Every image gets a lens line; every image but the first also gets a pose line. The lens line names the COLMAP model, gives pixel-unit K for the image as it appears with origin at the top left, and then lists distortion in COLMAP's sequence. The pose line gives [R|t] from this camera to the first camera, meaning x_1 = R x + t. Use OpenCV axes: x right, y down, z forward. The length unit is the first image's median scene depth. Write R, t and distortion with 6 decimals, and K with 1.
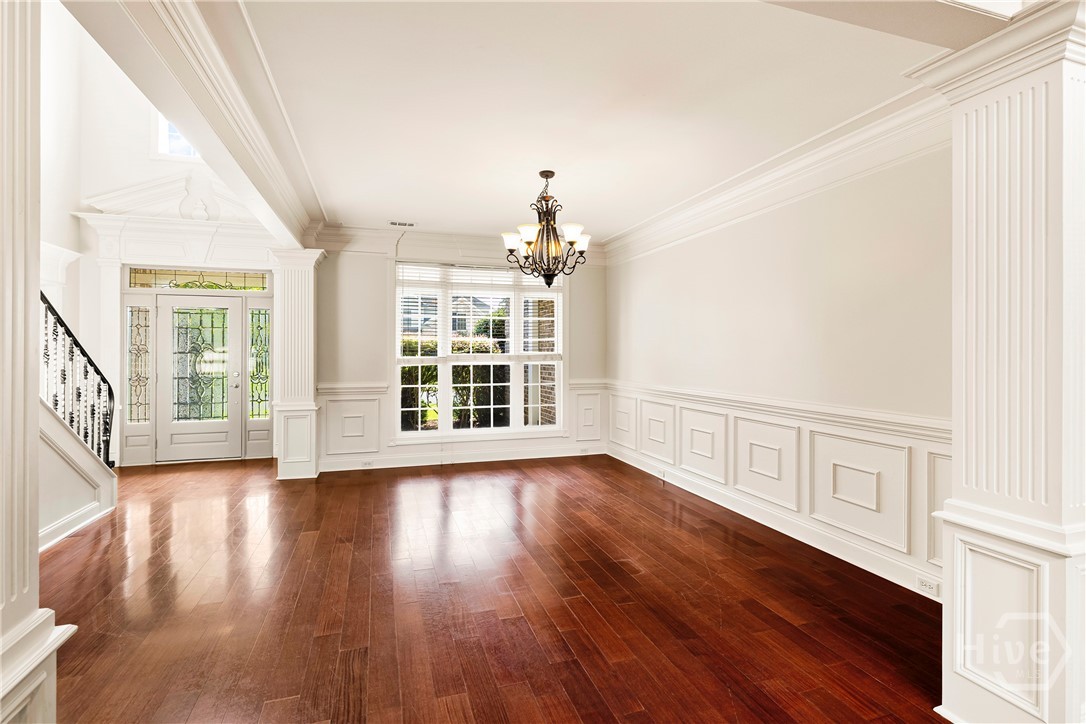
lens RADIAL K [[510.3, 0, 538.7], [0, 510.3, 349.0], [0, 0, 1]] dist [-0.002733, 0.001441]
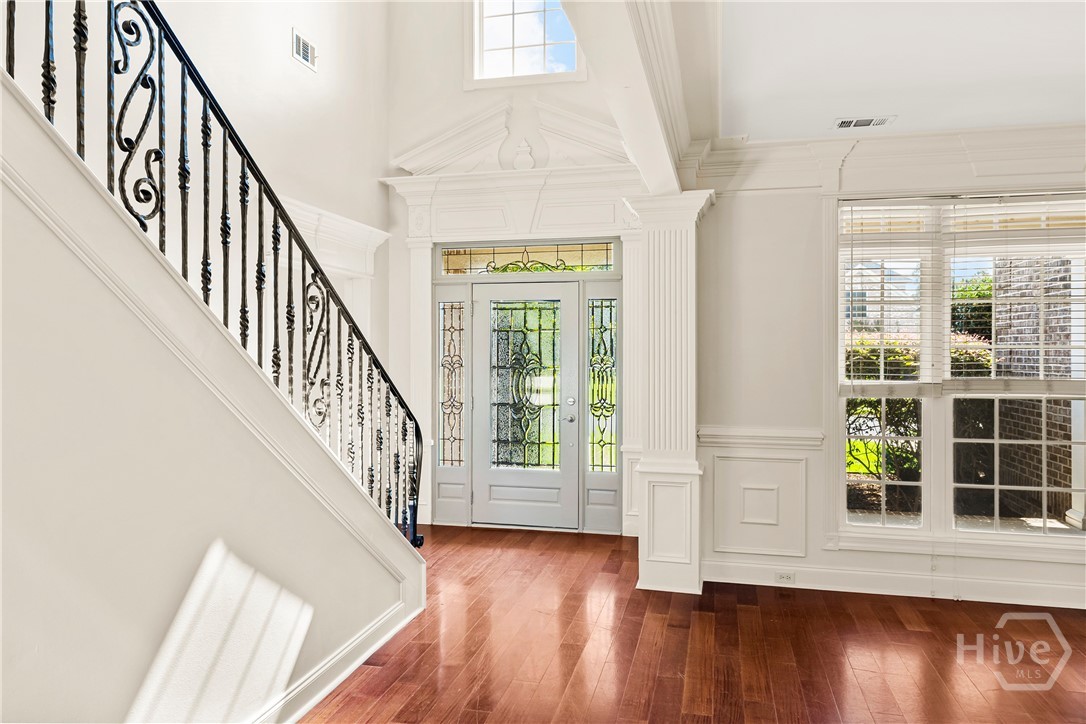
lens RADIAL K [[714.6, 0, 538.7], [0, 714.6, 353.8], [0, 0, 1]] dist [-0.003153, 0.000593]
pose [[0.854247, 0.005308, -0.519840, -0.160060], [0.001629, 0.999916, 0.012887, -0.022752], [0.519864, -0.011856, 0.854167, 0.207247]]
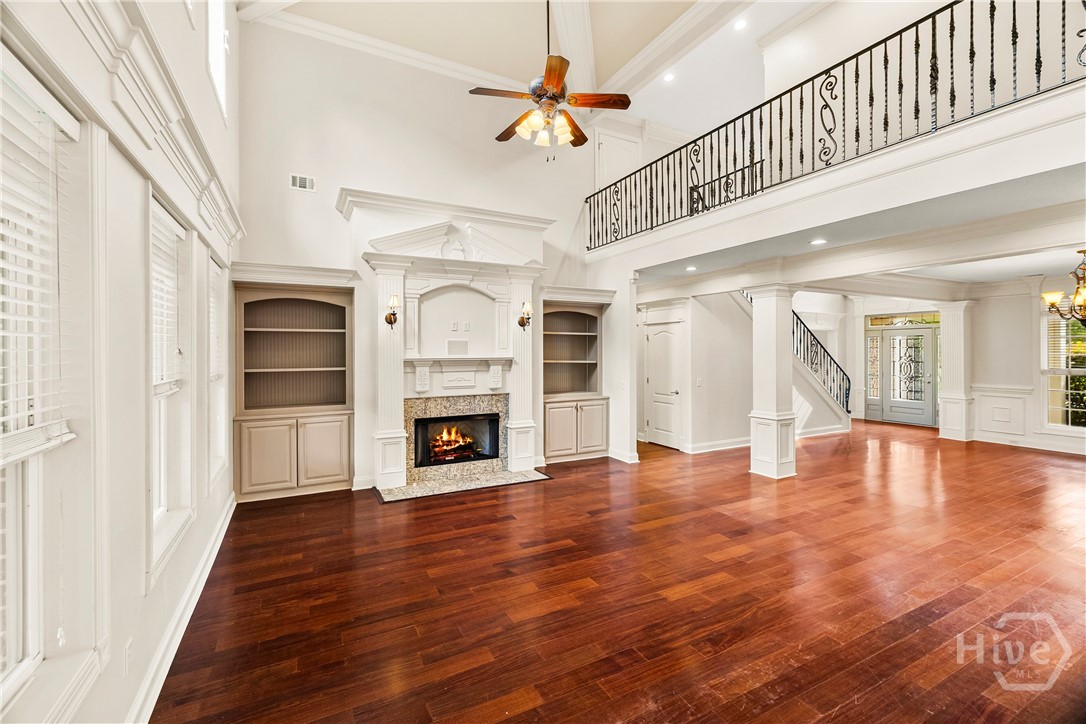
lens RADIAL K [[470.9, 0, 541.5], [0, 470.9, 351.2], [0, 0, 1]] dist [0.007984, 0.000302]
pose [[0.173979, 0.003939, -0.984741, 0.720047], [0.013228, 0.999892, 0.006336, -0.054268], [0.984660, -0.014128, 0.173909, -0.514588]]
